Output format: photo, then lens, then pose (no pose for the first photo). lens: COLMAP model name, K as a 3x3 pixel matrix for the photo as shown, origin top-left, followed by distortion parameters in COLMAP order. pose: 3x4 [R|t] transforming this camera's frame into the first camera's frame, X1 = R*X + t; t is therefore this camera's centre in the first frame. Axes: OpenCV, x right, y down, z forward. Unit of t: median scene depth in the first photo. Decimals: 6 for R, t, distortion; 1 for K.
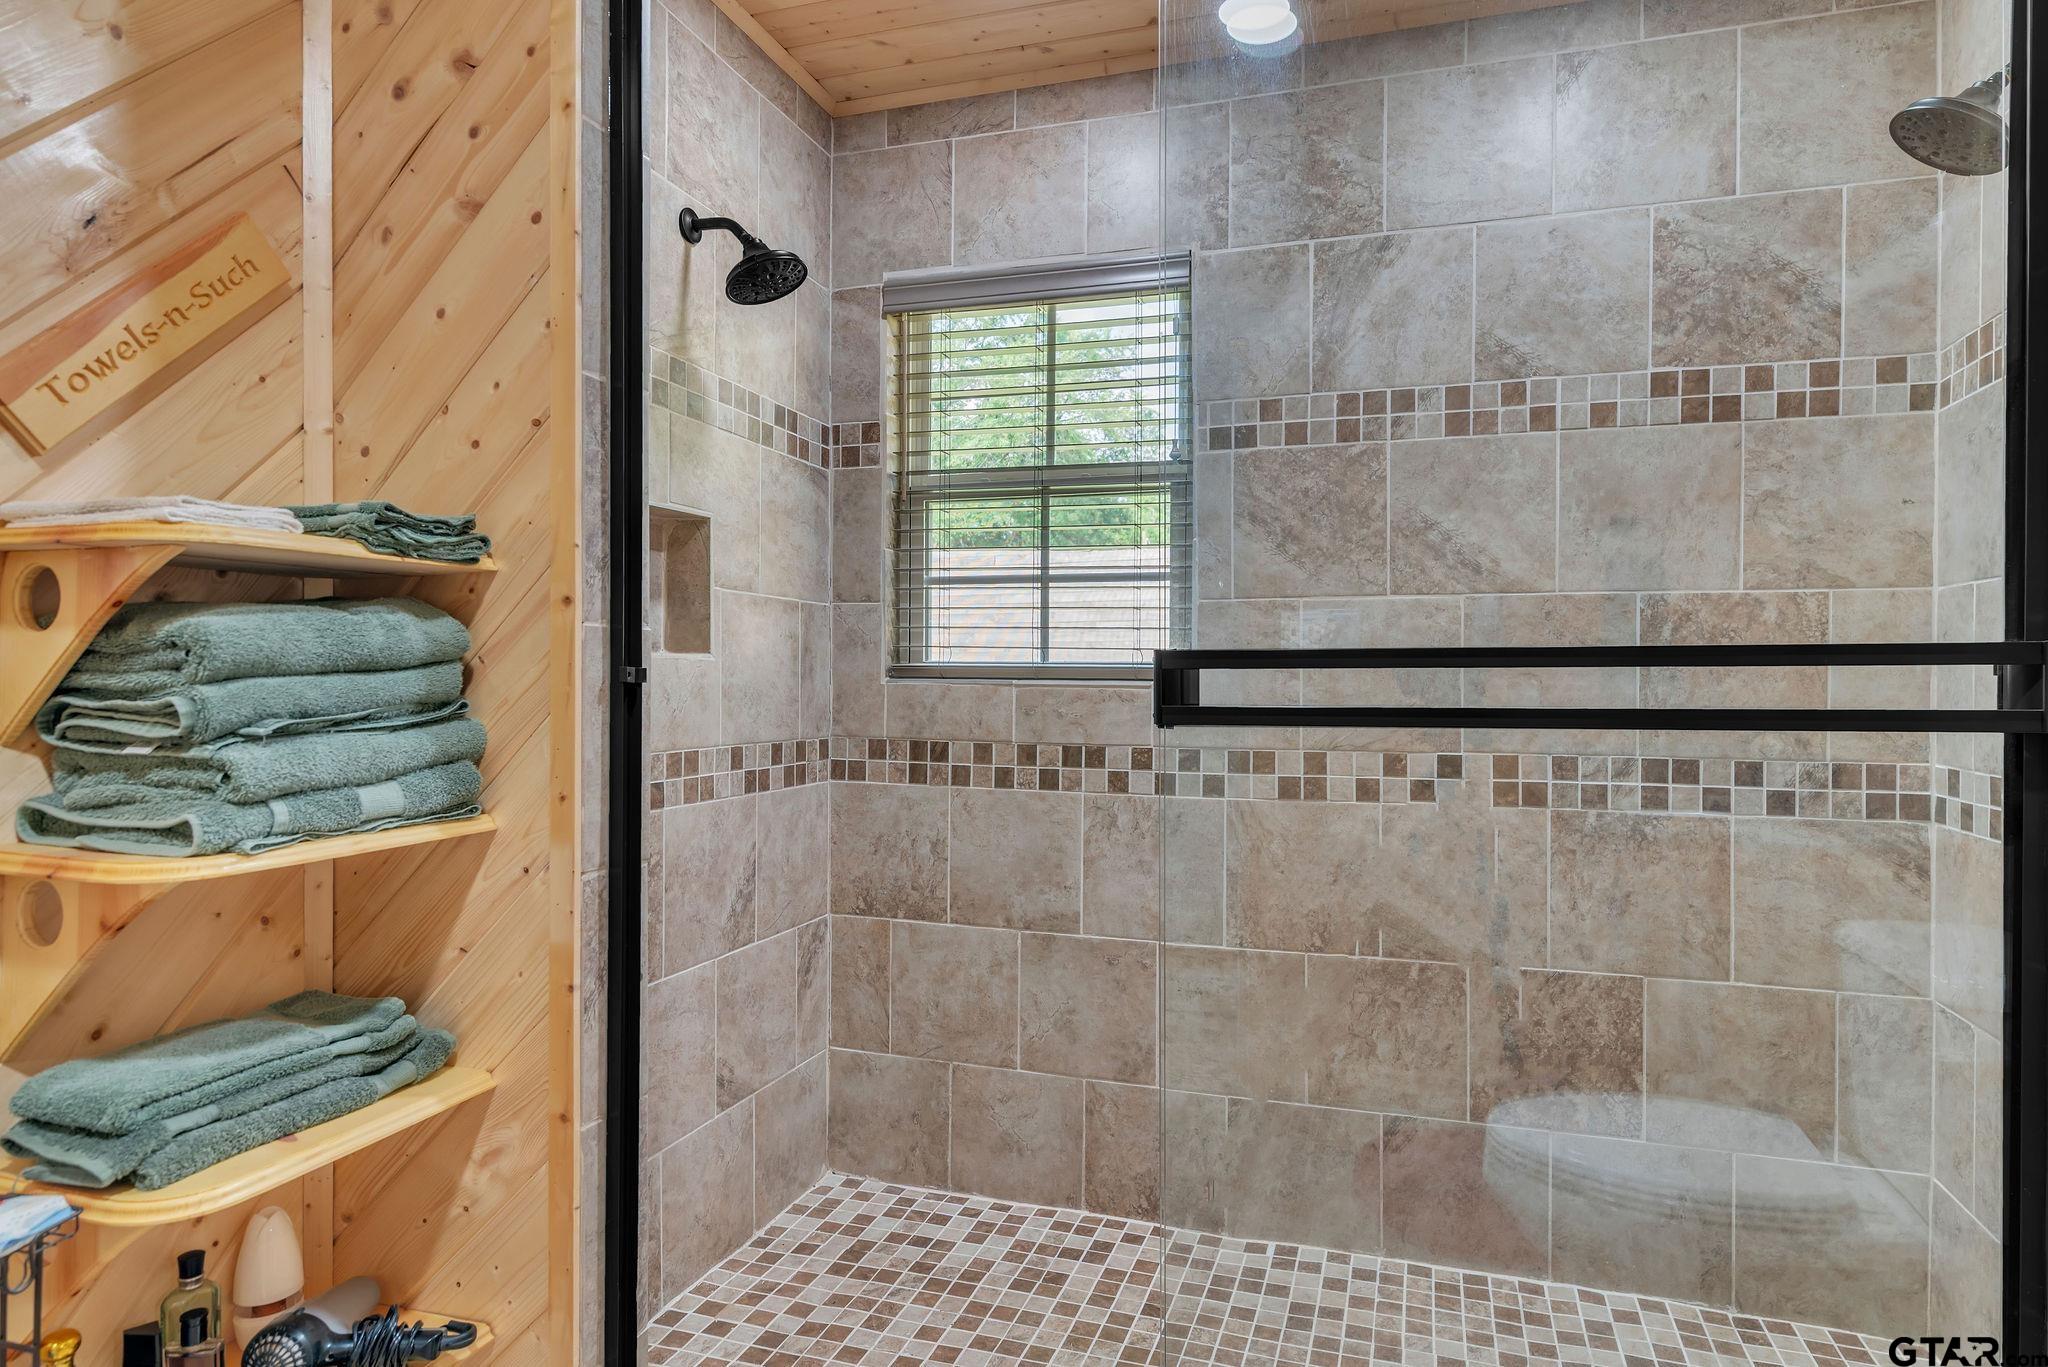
lens RADIAL K [[1169.3, 0, 1031.7], [0, 1169.3, 675.6], [0, 0, 1]] dist [0.002518, -0.004241]
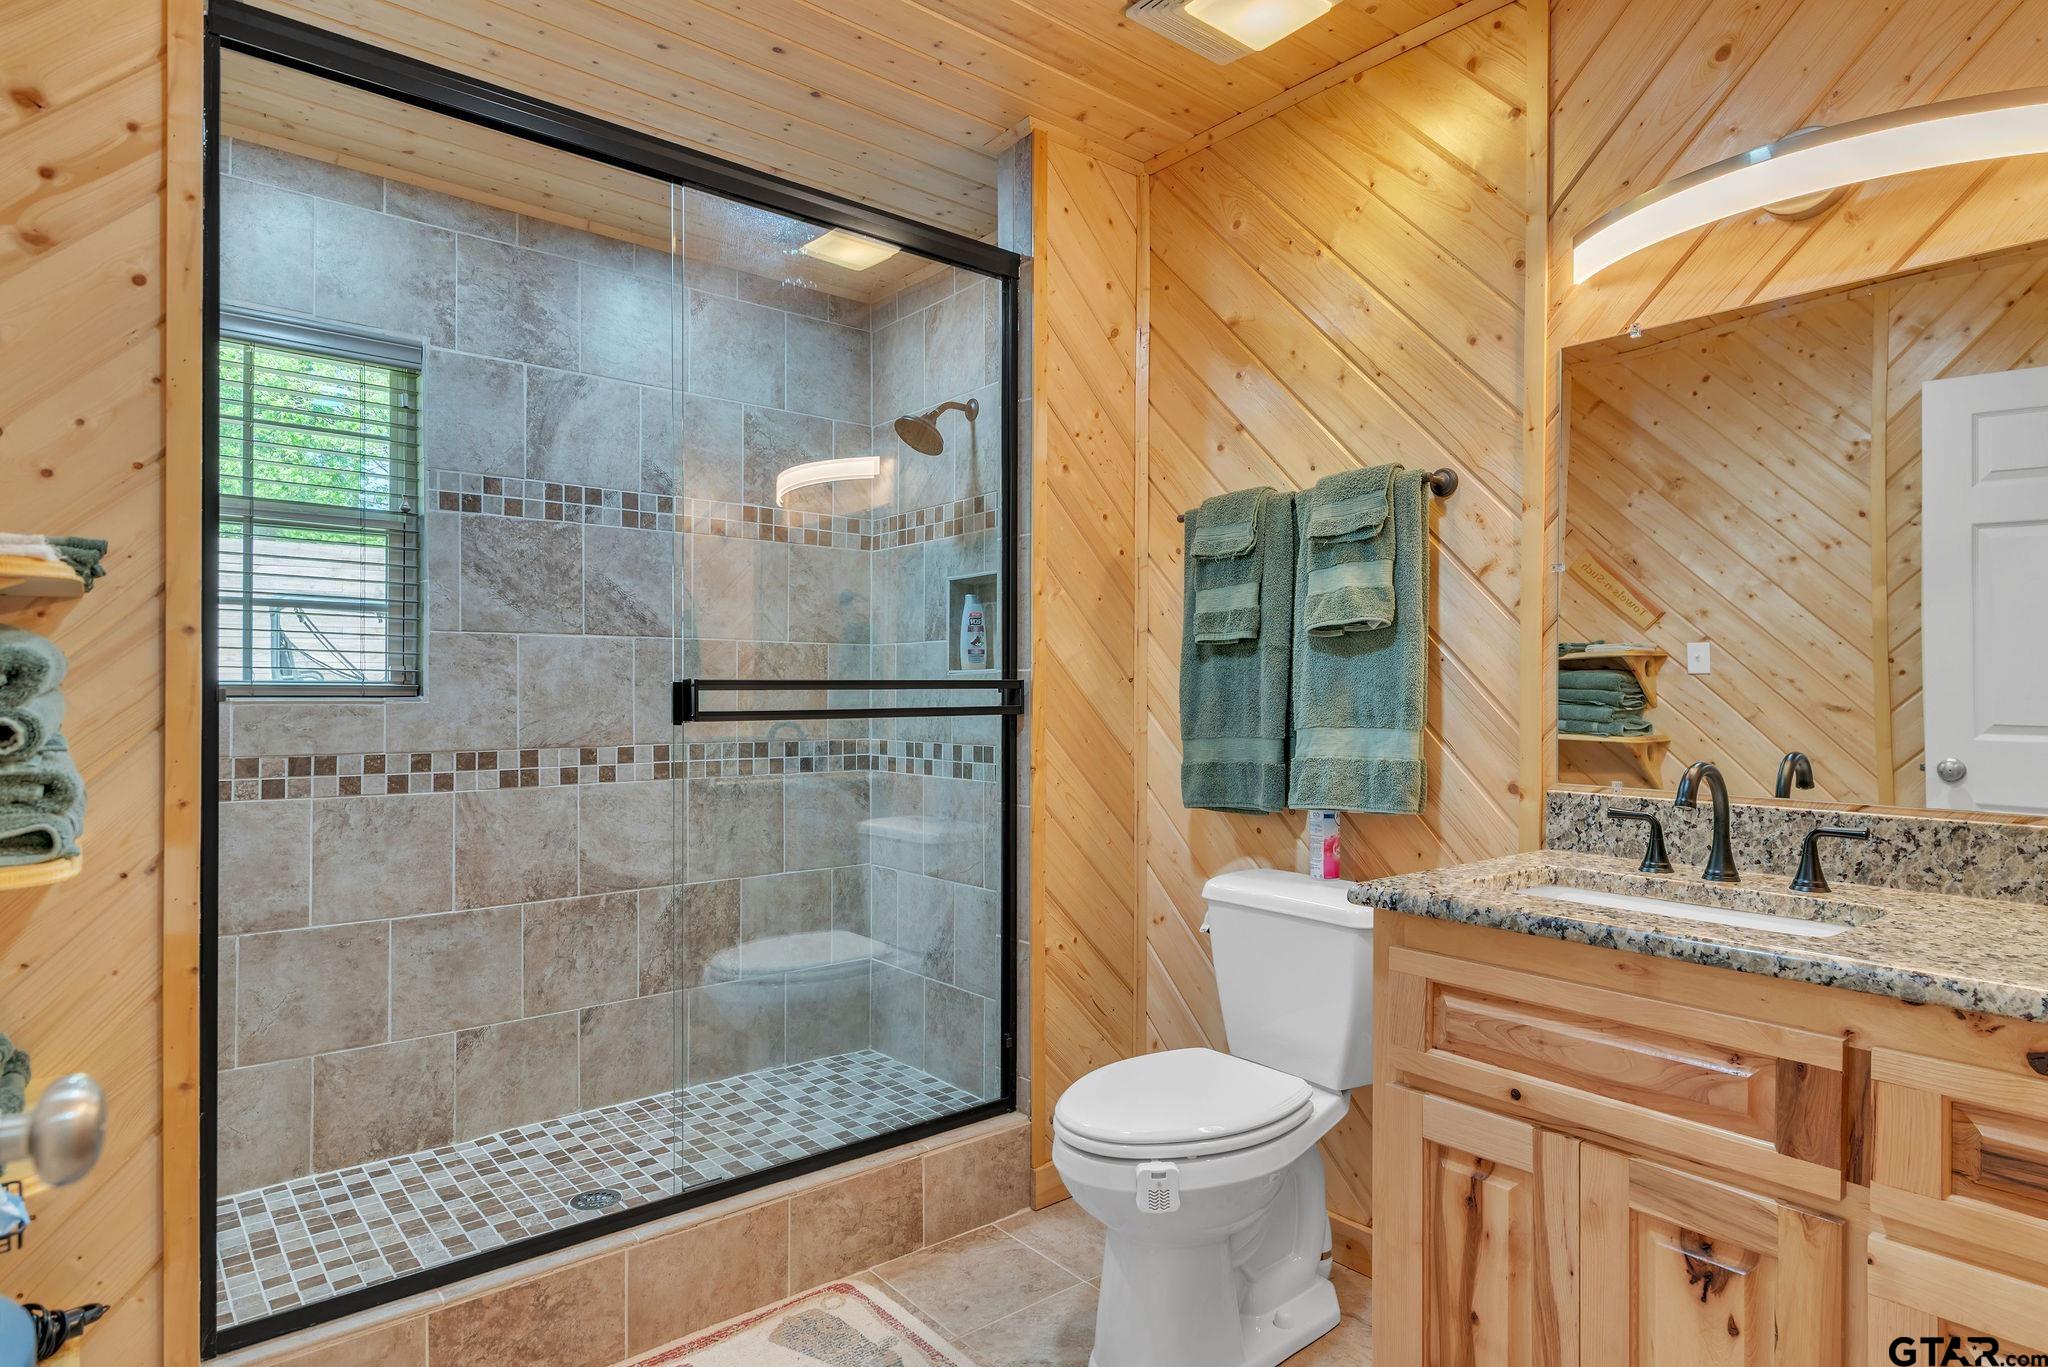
lens RADIAL K [[1169.3, 0, 1031.7], [0, 1169.3, 675.6], [0, 0, 1]] dist [0.002518, -0.004241]
pose [[0.532101, 0.008221, 0.846641, -0.586133], [0.001619, 0.999941, -0.010727, -0.004134], [-0.846680, 0.007078, 0.532056, -0.189702]]
